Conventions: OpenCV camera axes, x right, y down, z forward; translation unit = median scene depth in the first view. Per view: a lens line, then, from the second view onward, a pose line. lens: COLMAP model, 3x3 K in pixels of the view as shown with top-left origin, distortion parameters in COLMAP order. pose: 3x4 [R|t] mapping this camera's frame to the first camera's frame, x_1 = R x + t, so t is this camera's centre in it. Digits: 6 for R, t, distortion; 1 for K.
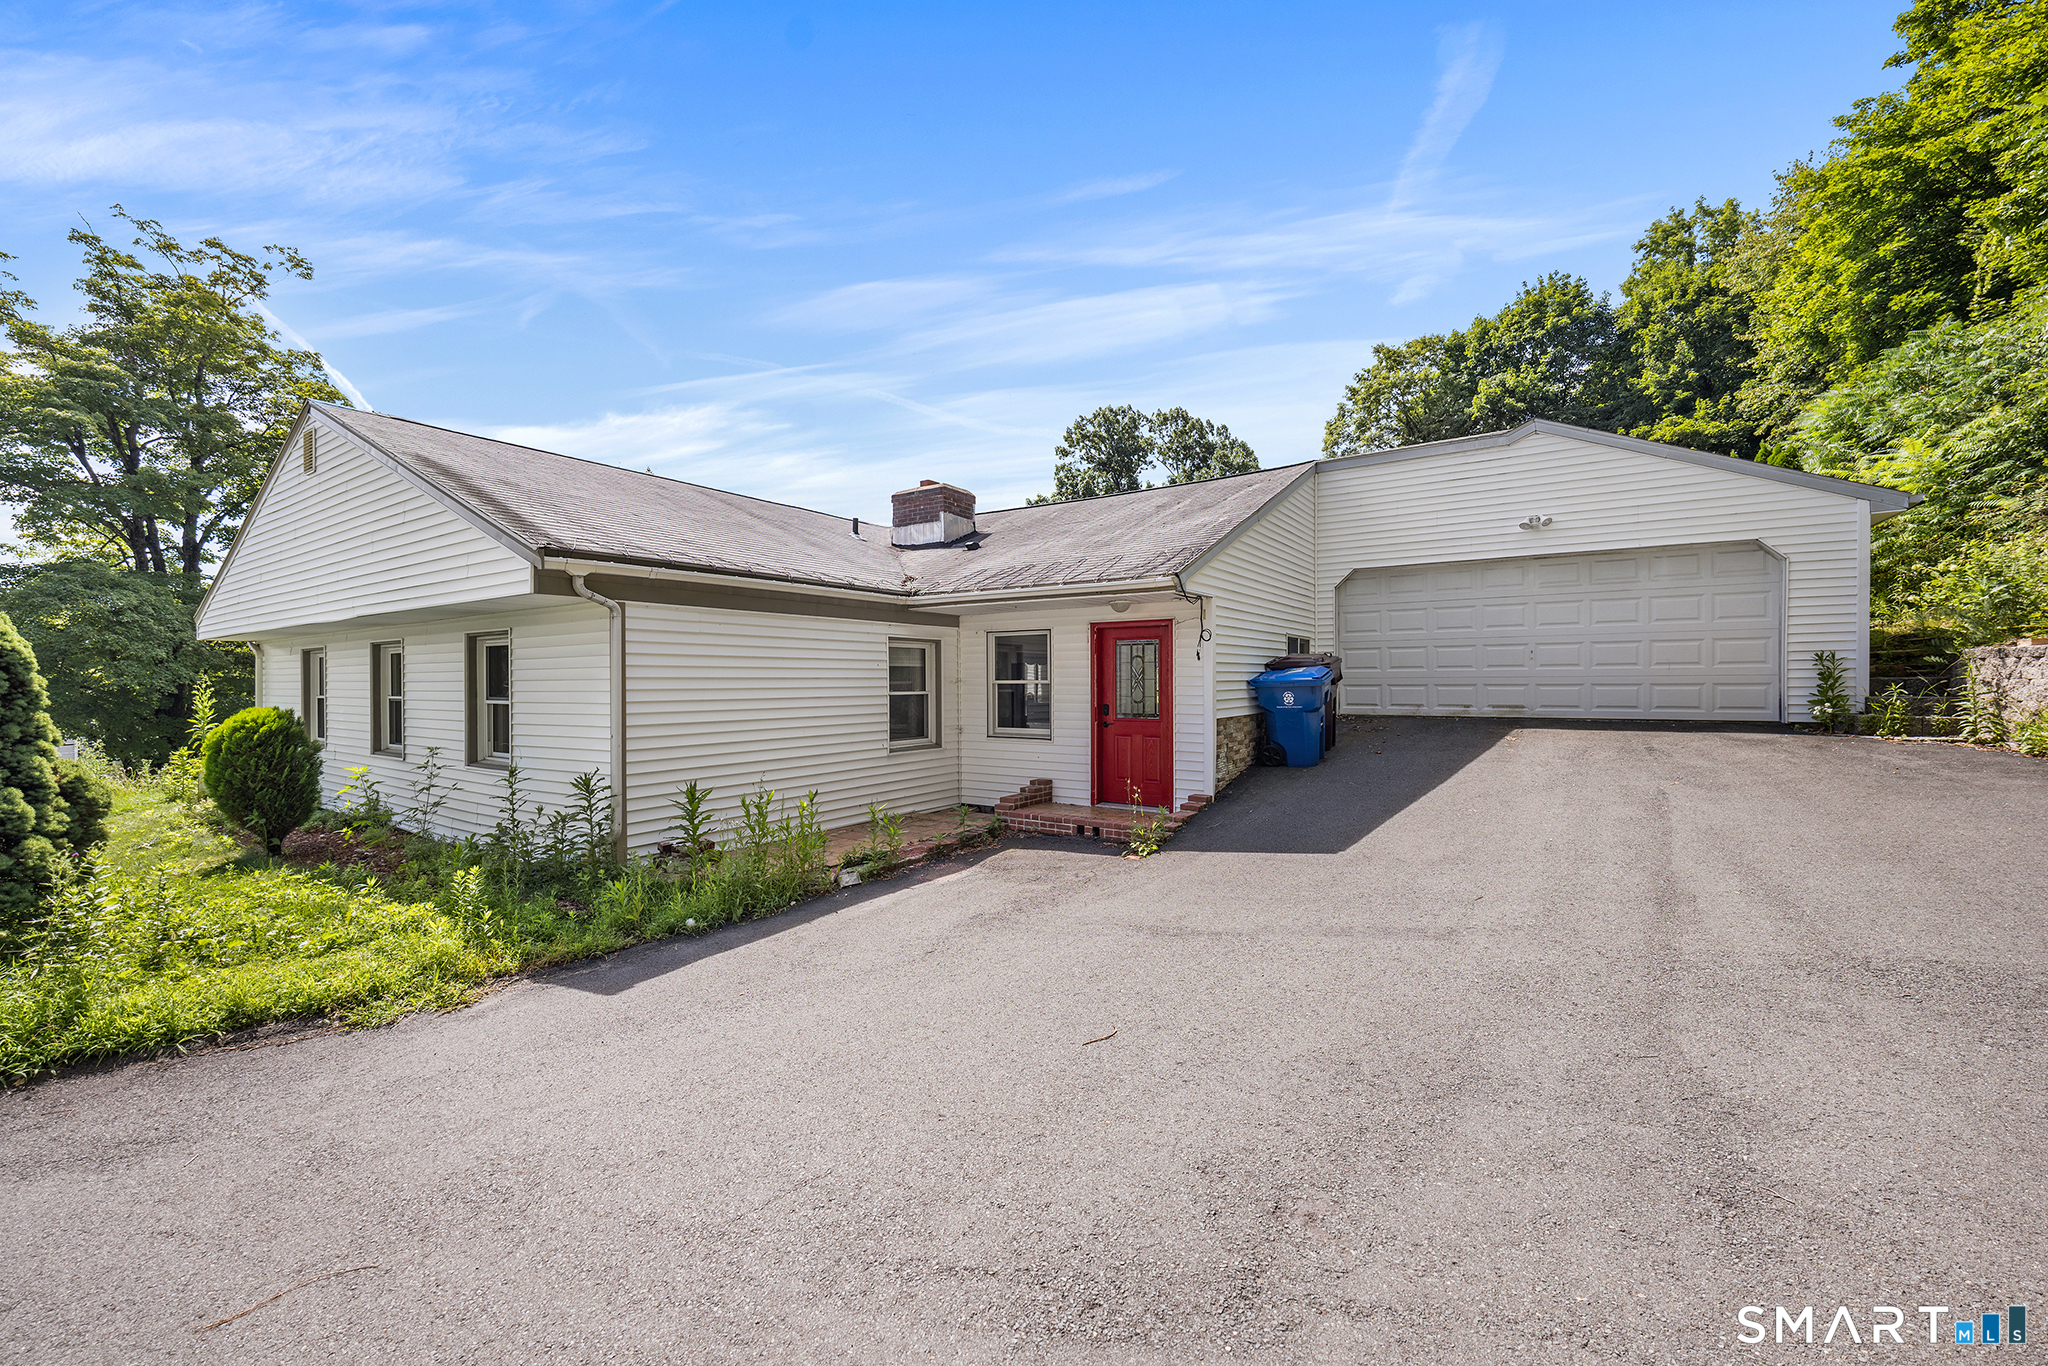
lens RADIAL K [[796.9, 0, 1031.1], [0, 796.9, 691.9], [0, 0, 1]] dist [-0.010603, 0.000113]
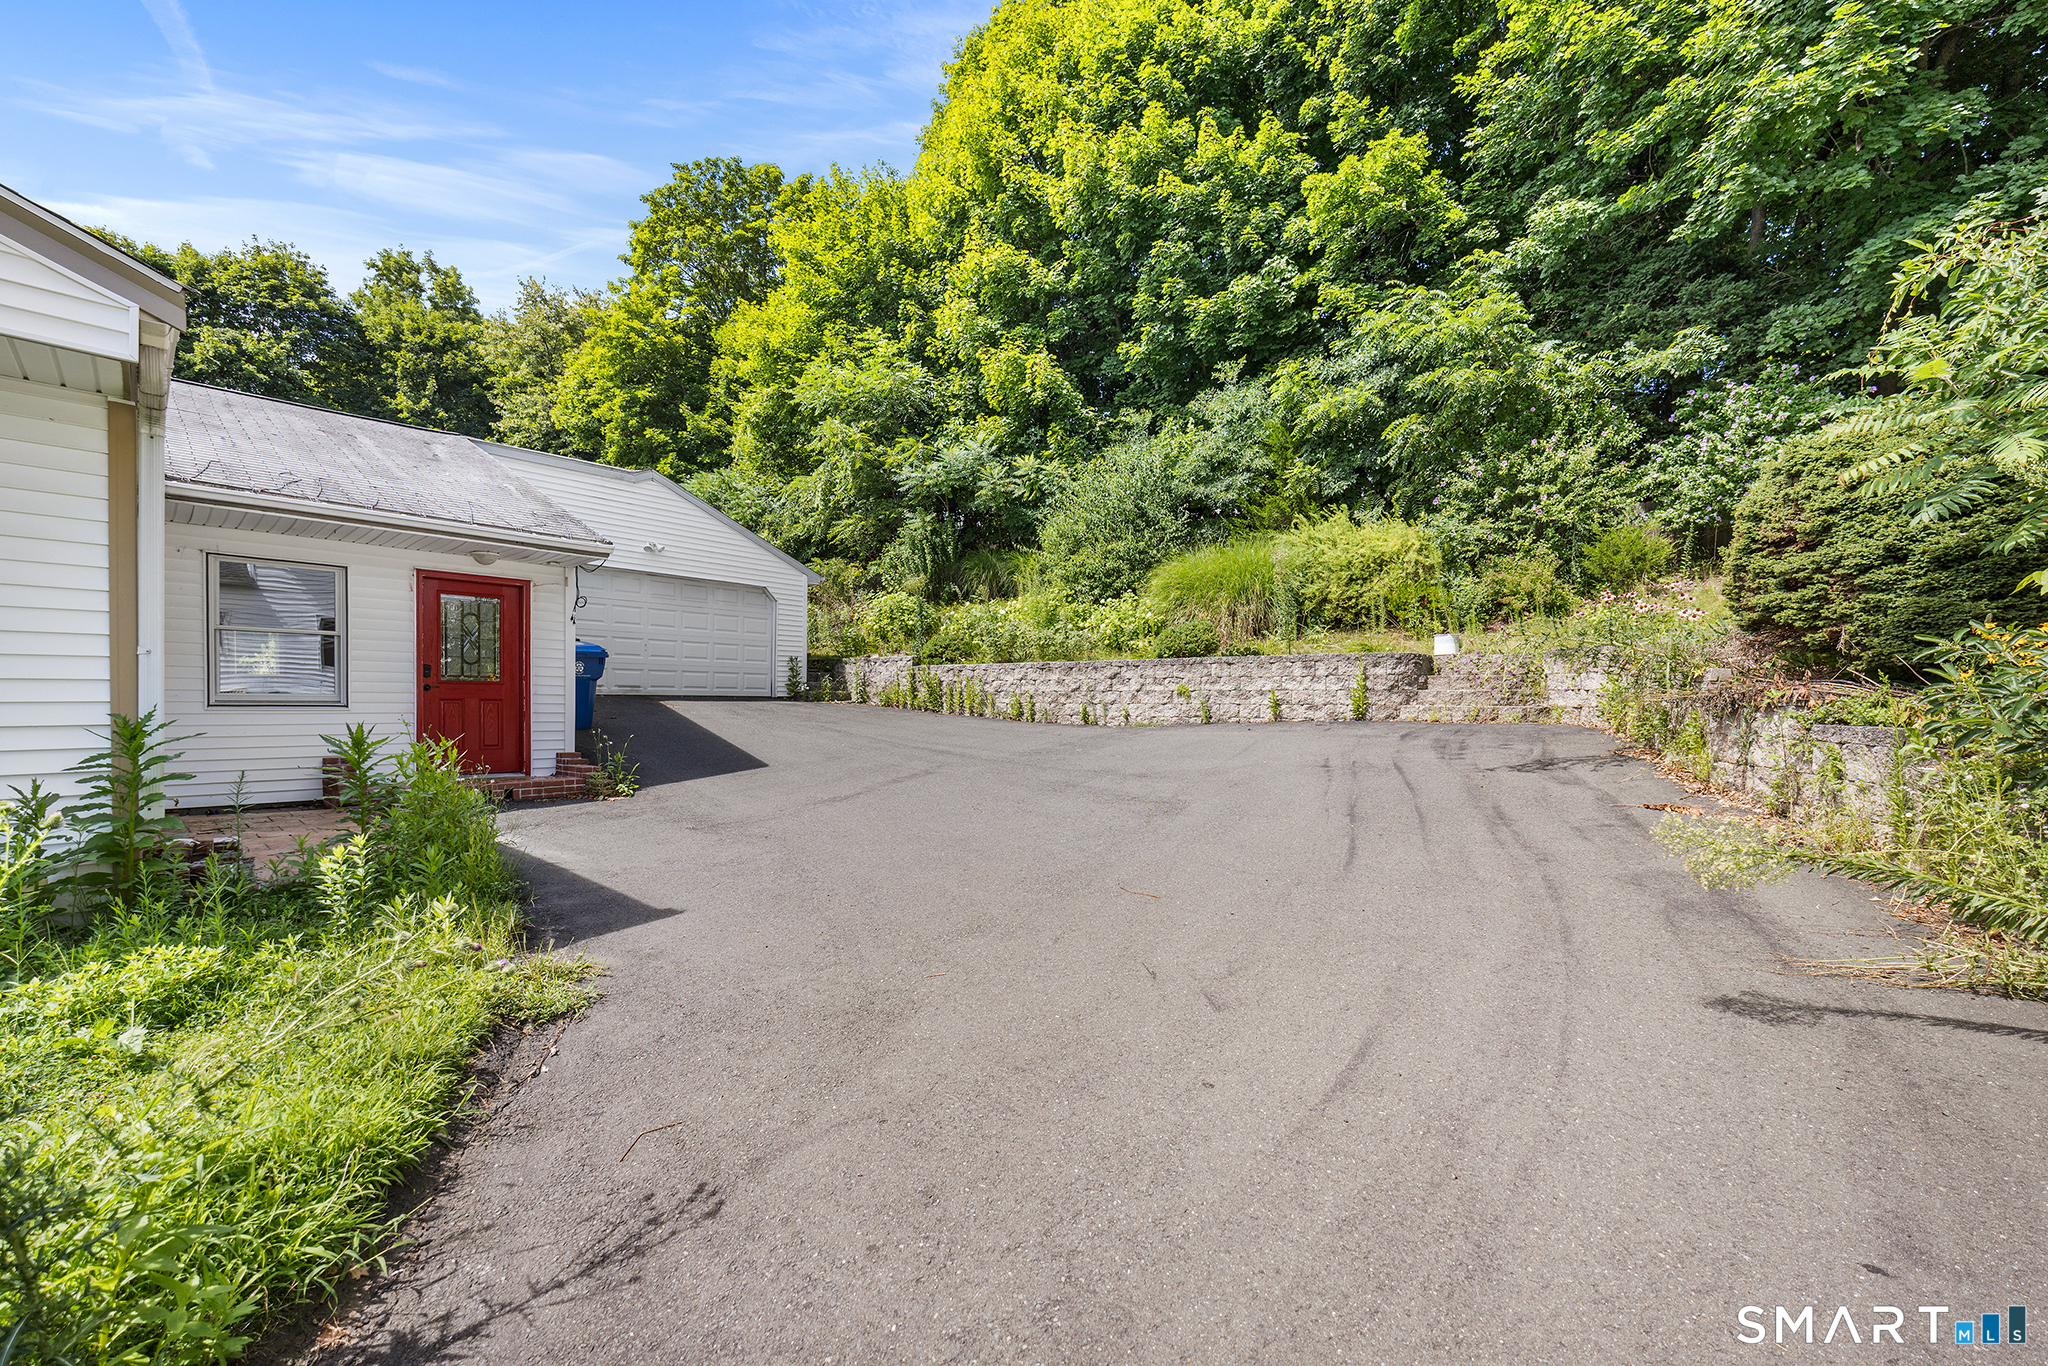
lens RADIAL K [[796.9, 0, 1030.8], [0, 796.9, 693.1], [0, 0, 1]] dist [-0.010603, 0.000113]
pose [[0.141775, 0.018898, 0.989719, -0.123166], [0.007768, 0.999766, -0.020202, 0.012946], [-0.989868, 0.010552, 0.141595, 0.040365]]
